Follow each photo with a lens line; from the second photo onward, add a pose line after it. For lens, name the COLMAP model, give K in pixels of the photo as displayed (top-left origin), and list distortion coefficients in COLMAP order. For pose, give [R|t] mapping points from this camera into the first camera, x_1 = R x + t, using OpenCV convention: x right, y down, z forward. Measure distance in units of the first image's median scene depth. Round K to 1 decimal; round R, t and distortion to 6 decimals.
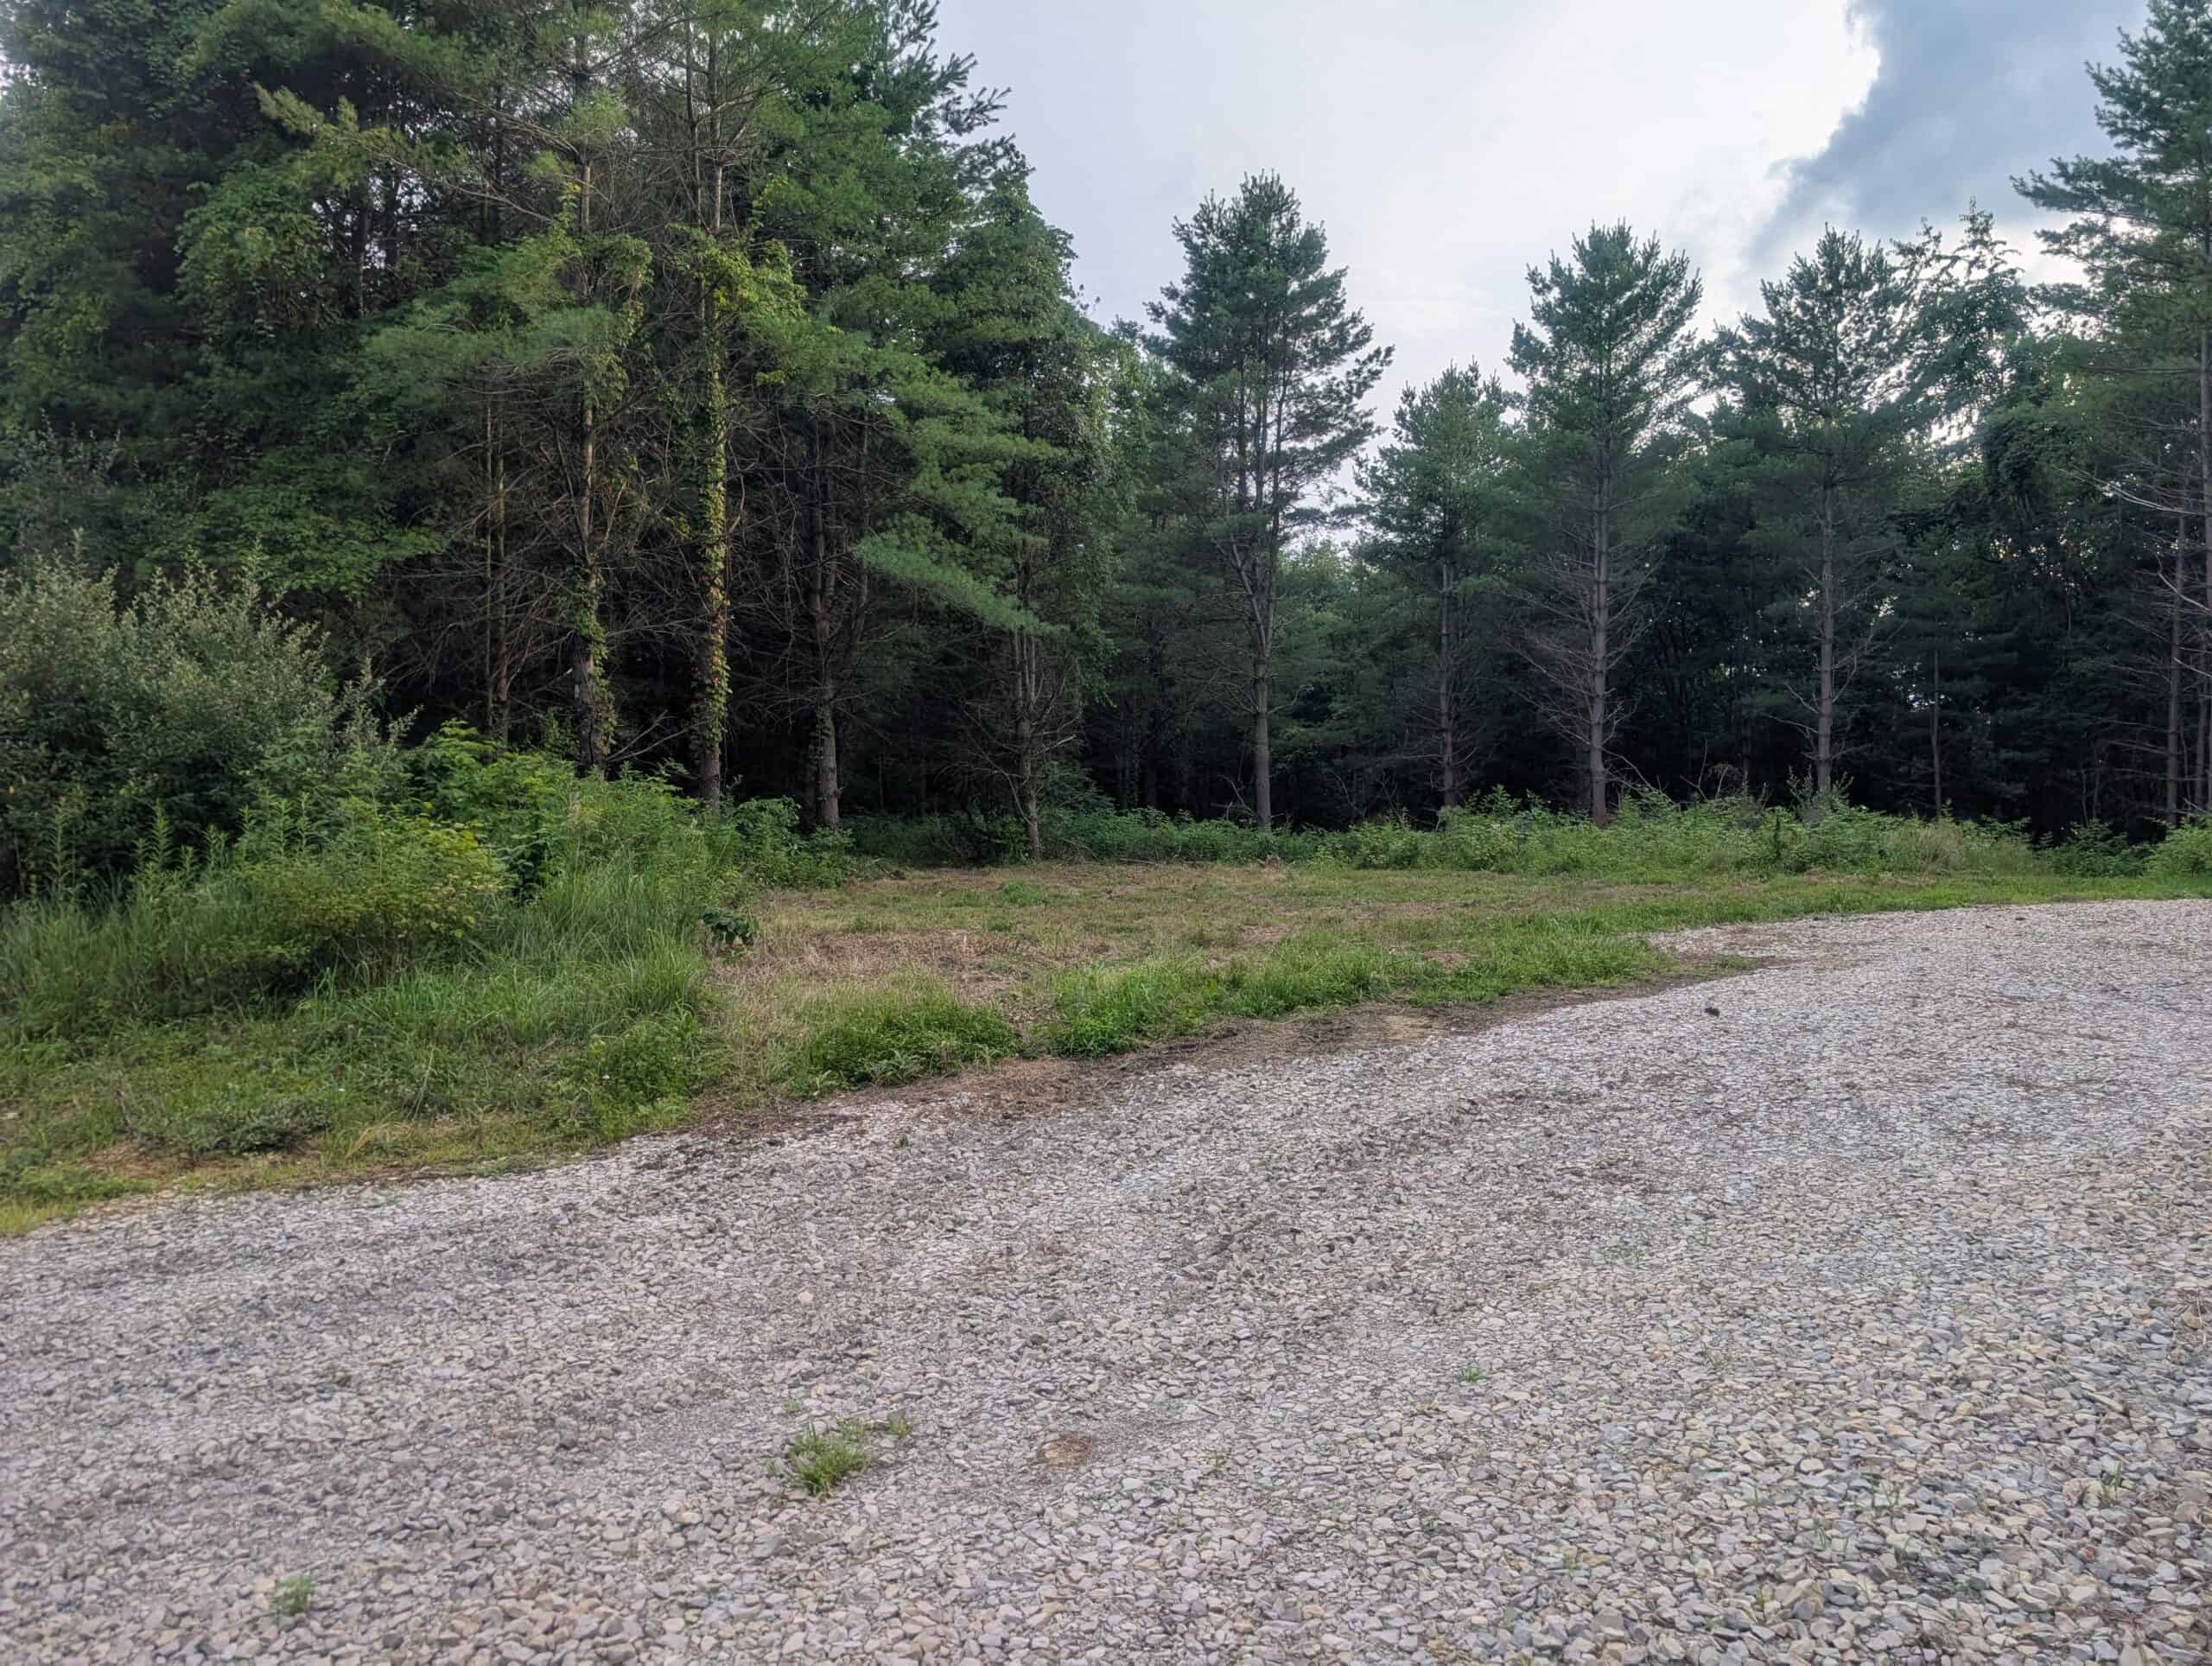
lens RADIAL K [[1526.0, 0, 1100.2], [0, 1526.0, 823.2], [0, 0, 1]] dist [0.021002, -0.015146]
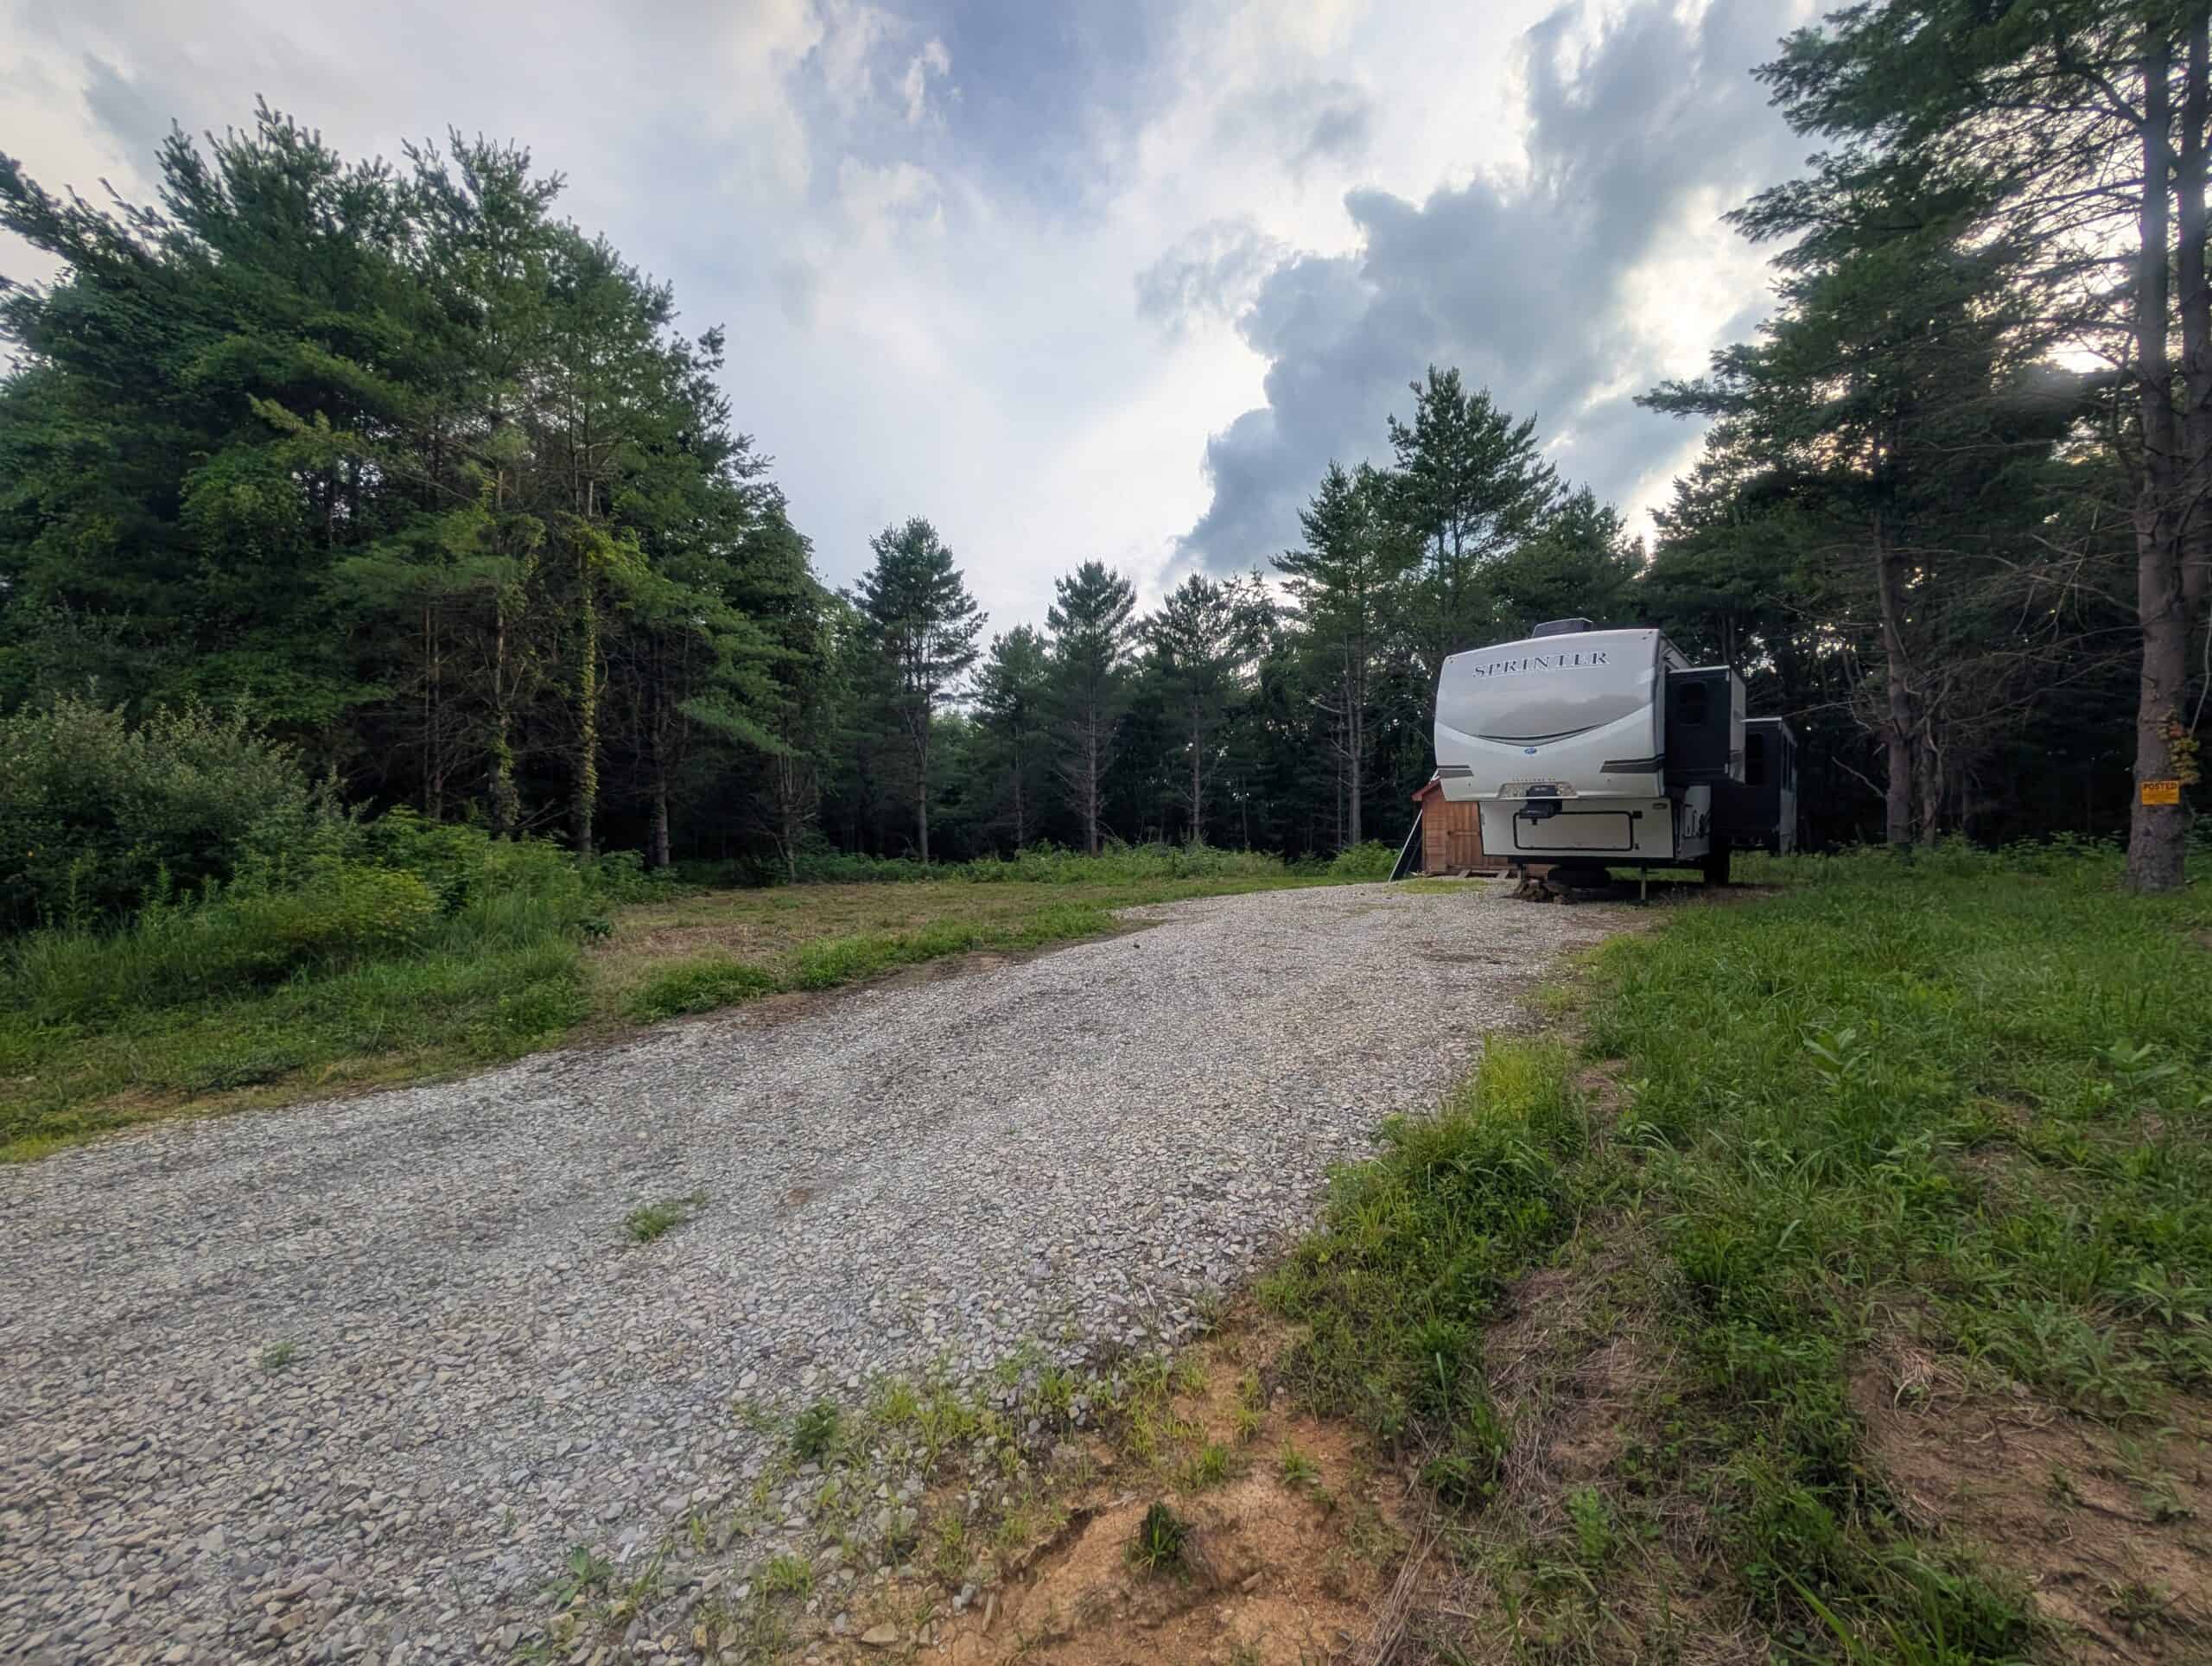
lens RADIAL K [[820.9, 0, 1100.2], [0, 820.9, 831.7], [0, 0, 1]] dist [-0.000143, 0.000500]
pose [[0.952879, -0.009314, 0.303209, 0.013961], [0.019493, 0.999343, -0.030561, 0.000704], [-0.302725, 0.035031, 0.952434, -0.035989]]
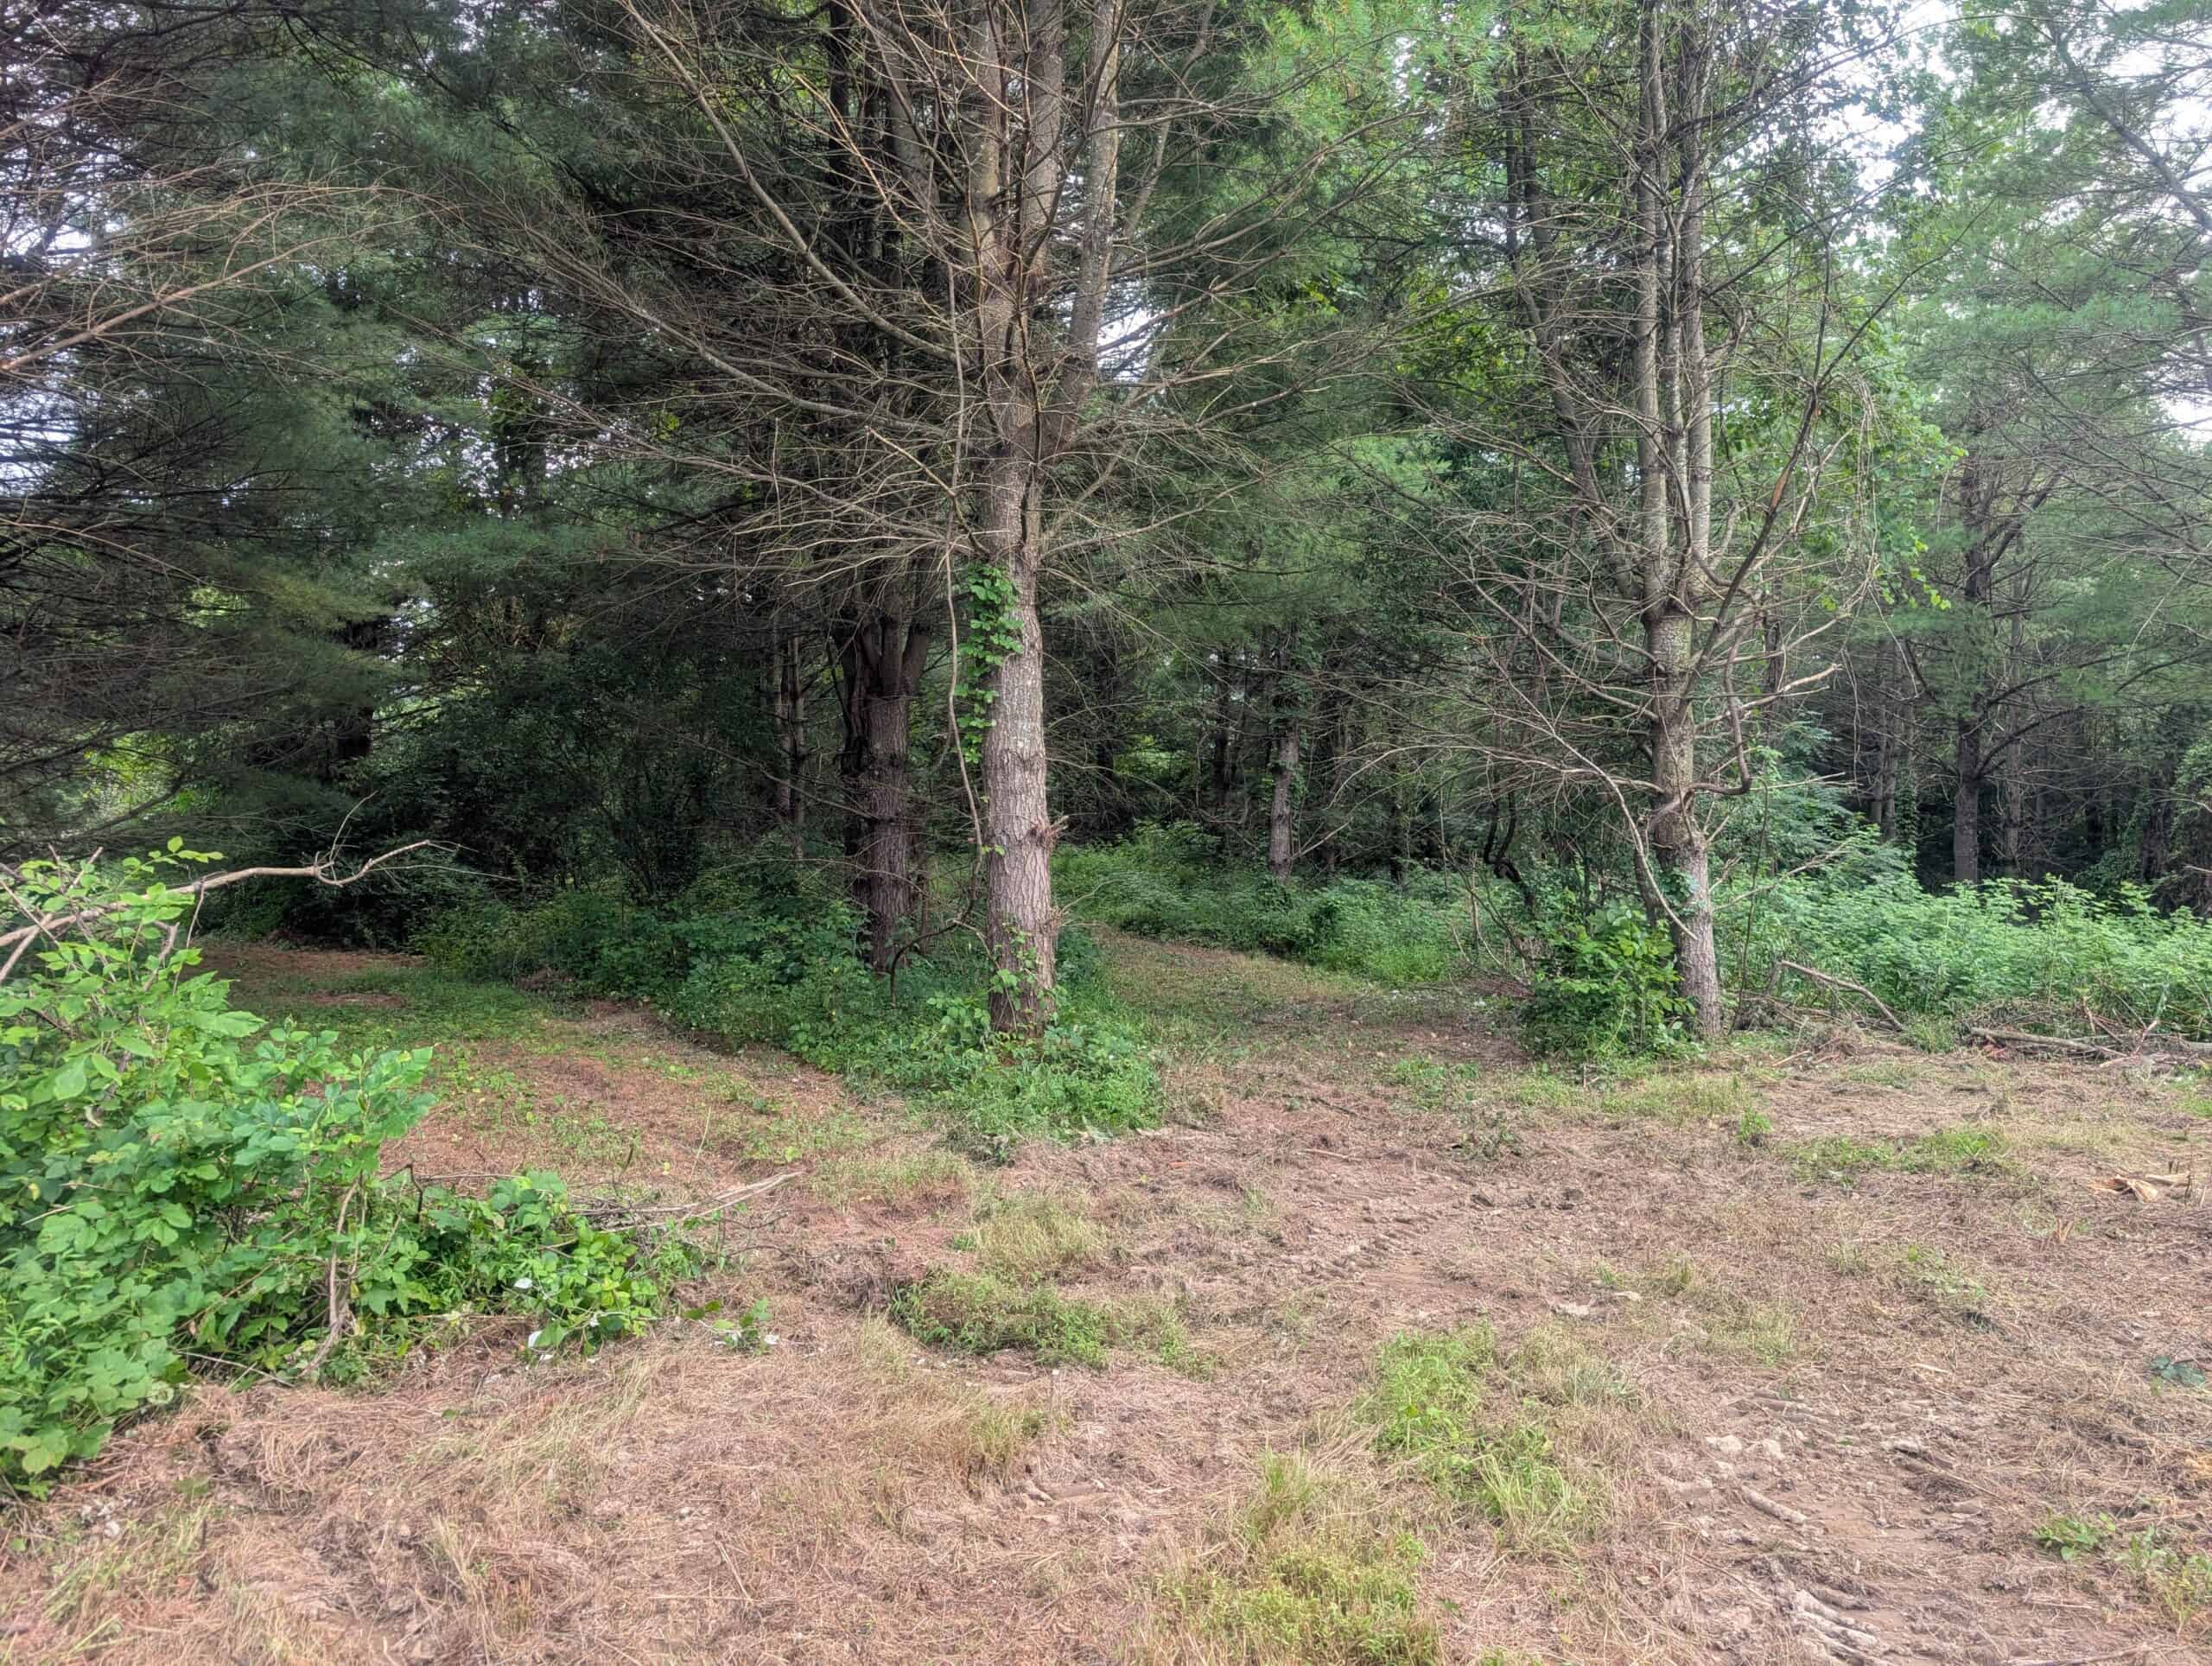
lens RADIAL K [[1526.0, 0, 1109.2], [0, 1526.0, 836.3], [0, 0, 1]] dist [0.021002, -0.015146]
pose [[0.919292, 0.008344, -0.393488, -0.043982], [-0.013578, 0.999852, -0.010520, -0.020516], [0.393343, 0.015014, 0.919269, 0.909569]]
